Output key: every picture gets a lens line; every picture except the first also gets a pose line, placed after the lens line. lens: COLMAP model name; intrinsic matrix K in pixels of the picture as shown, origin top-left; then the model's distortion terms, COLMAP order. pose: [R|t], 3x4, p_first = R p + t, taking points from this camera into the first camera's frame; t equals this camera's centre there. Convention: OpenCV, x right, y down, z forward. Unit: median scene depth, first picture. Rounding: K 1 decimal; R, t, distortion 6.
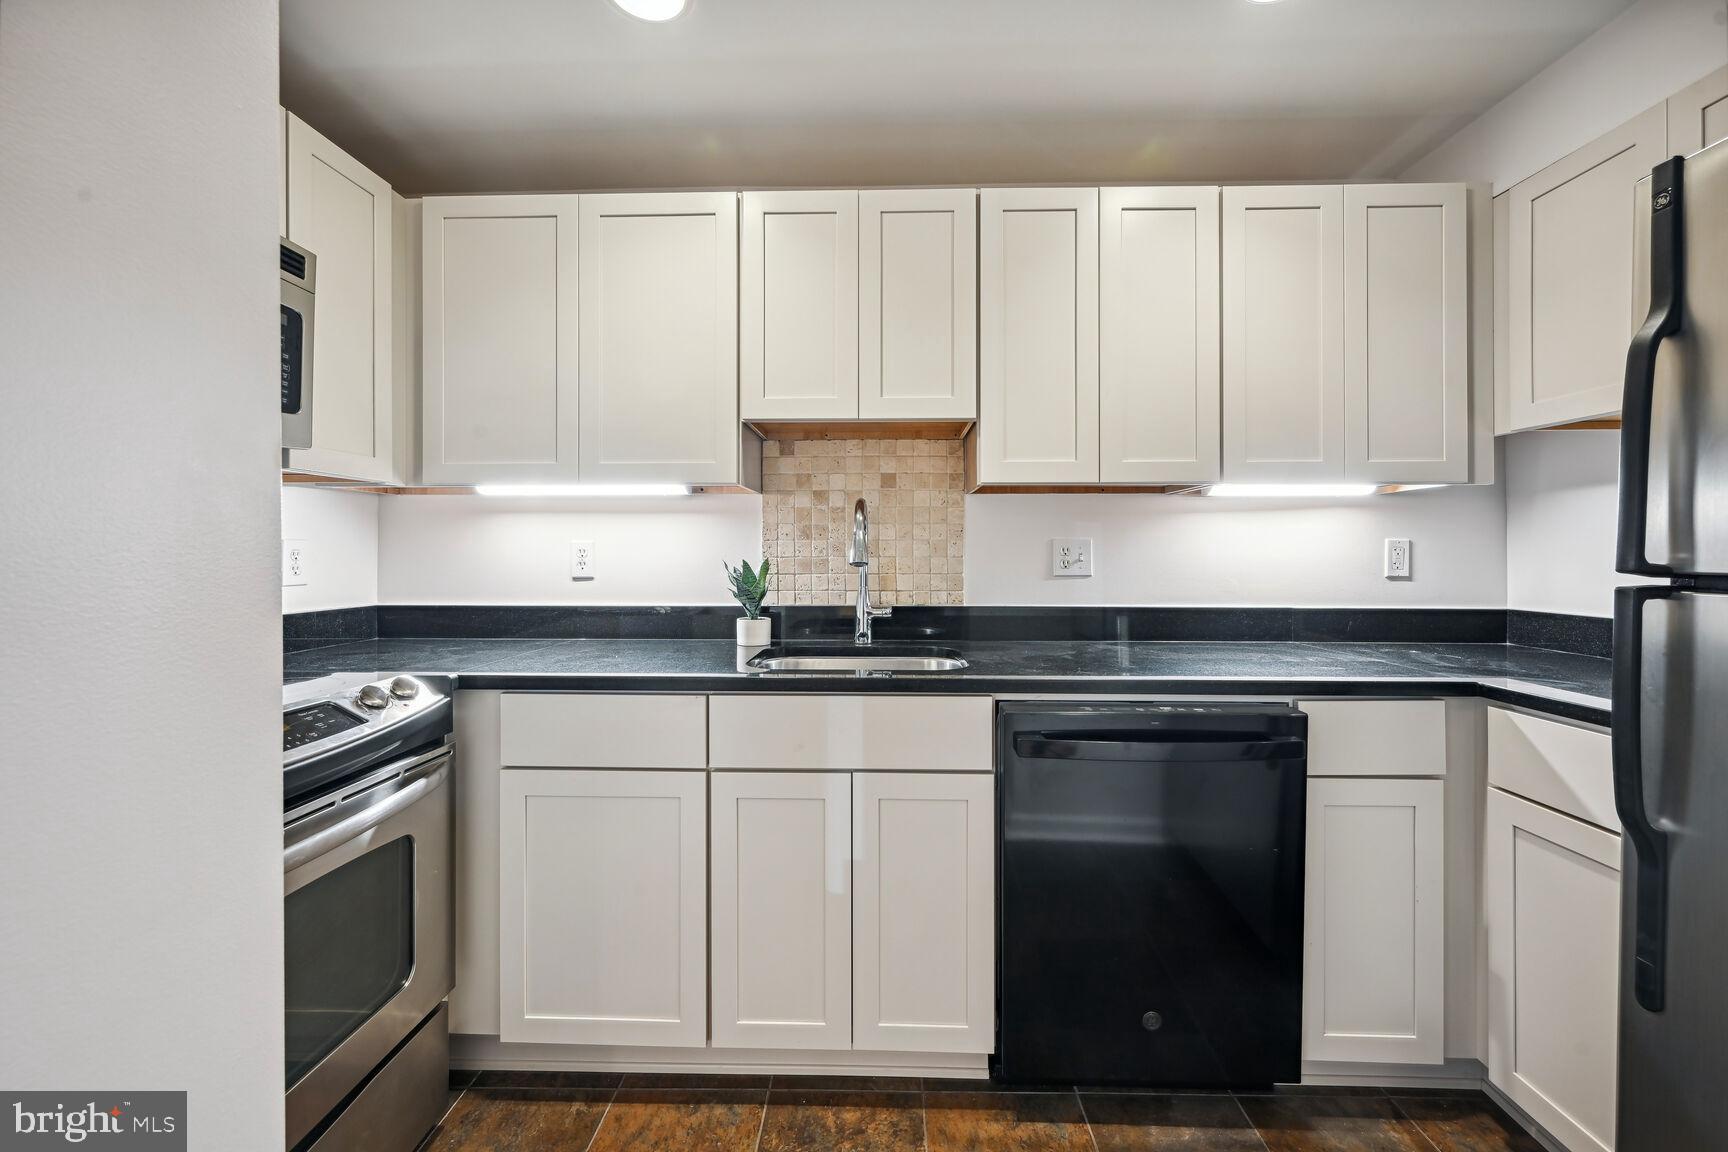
lens RADIAL K [[694.3, 0, 863.1], [0, 694.3, 558.9], [0, 0, 1]] dist [-0.001436, 0.000077]
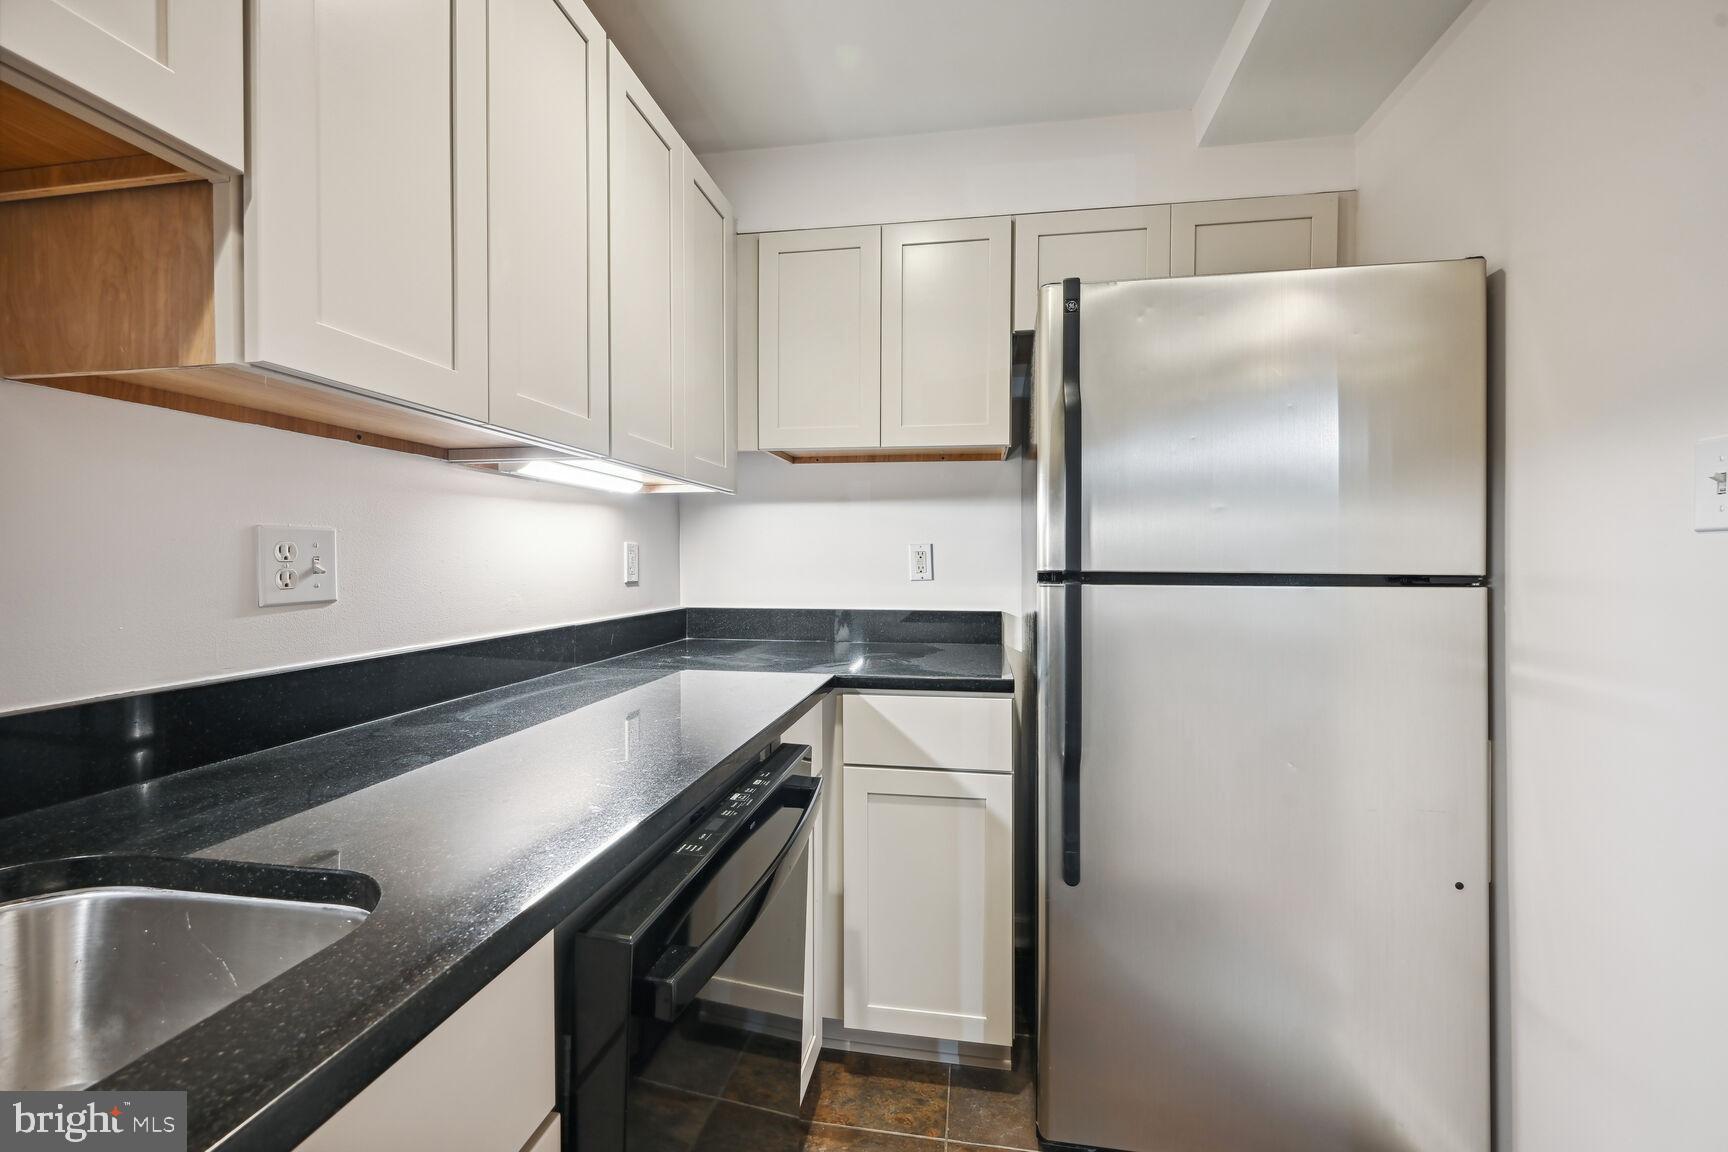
lens RADIAL K [[694.3, 0, 869.5], [0, 694.3, 565.4], [0, 0, 1]] dist [-0.001436, 0.000077]
pose [[0.126180, -0.009229, 0.991964, -0.139879], [0.008081, 0.999933, 0.008276, -0.003012], [-0.991974, 0.006972, 0.126247, 0.556150]]
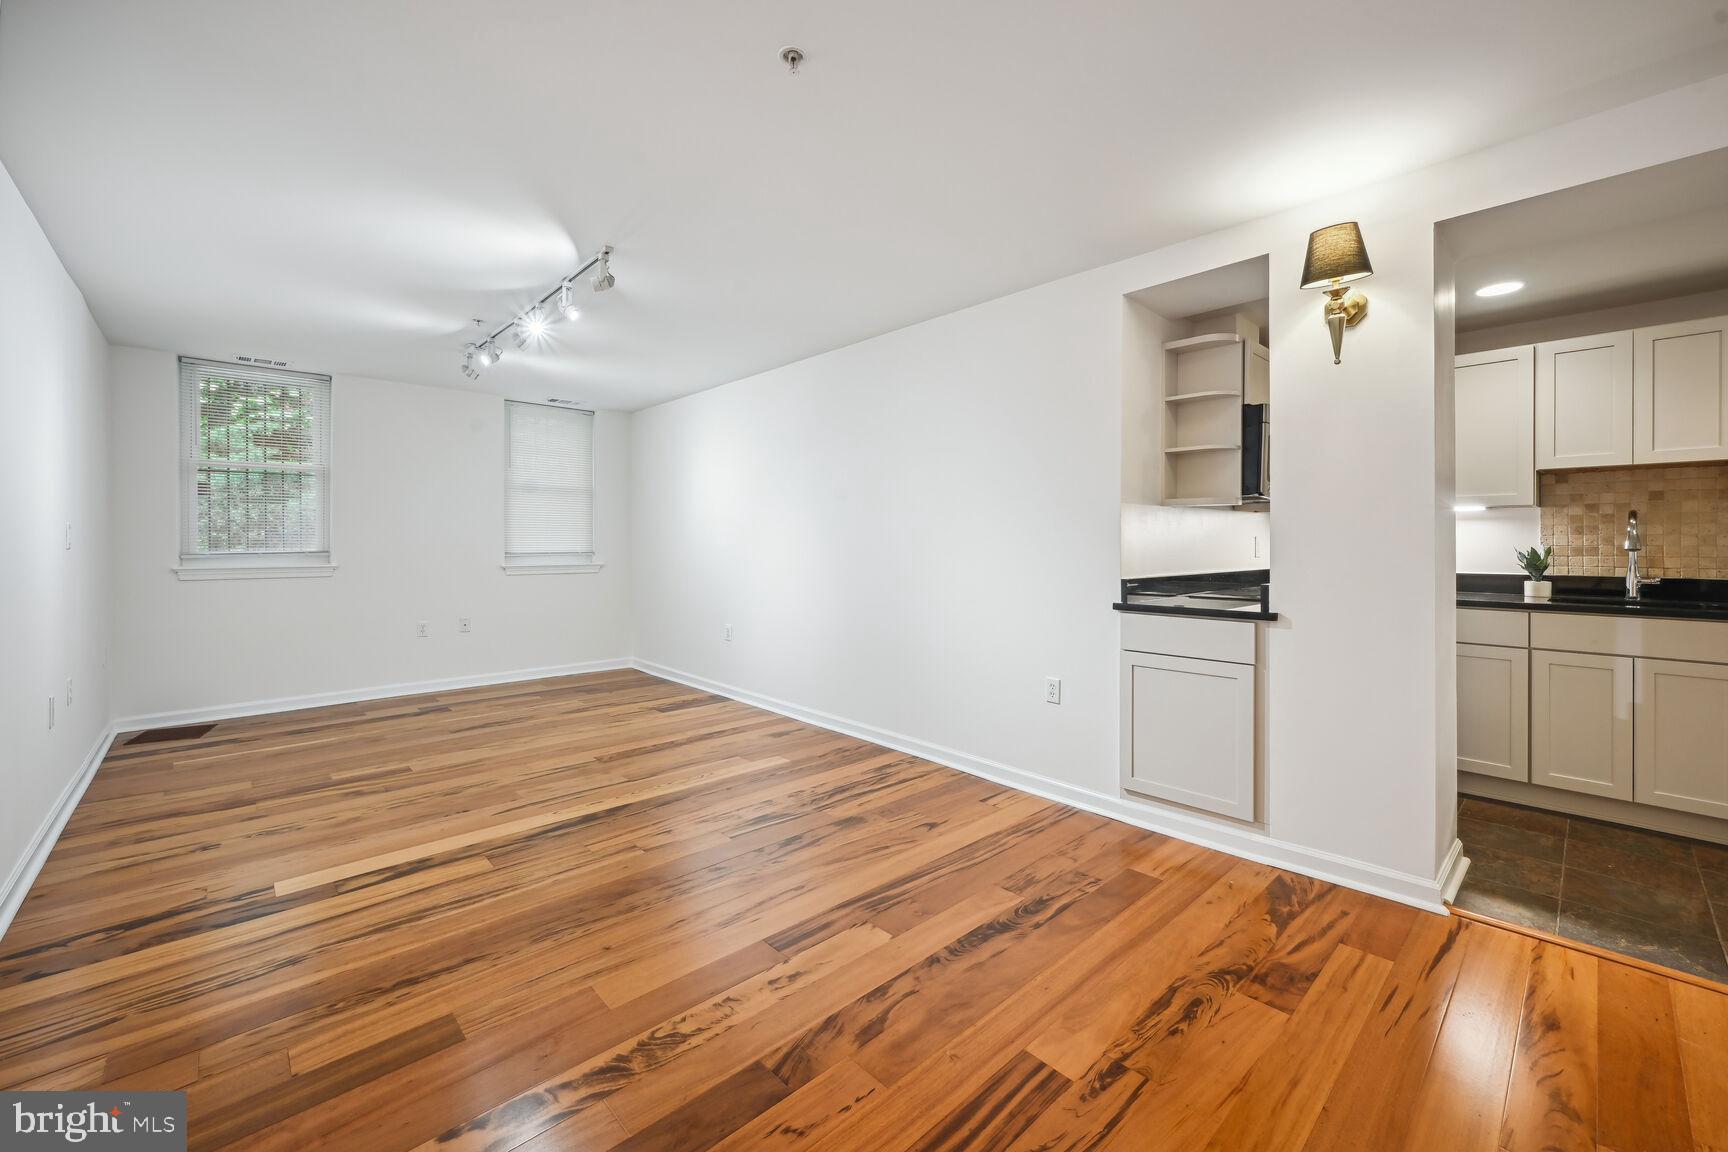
lens RADIAL K [[694.3, 0, 868.9], [0, 694.3, 546.3], [0, 0, 1]] dist [-0.001436, 0.000077]
pose [[0.705880, 0.000467, -0.708331, -0.108154], [-0.002169, 0.999997, -0.001502, 0.004853], [0.708328, 0.002596, 0.705878, -1.322073]]
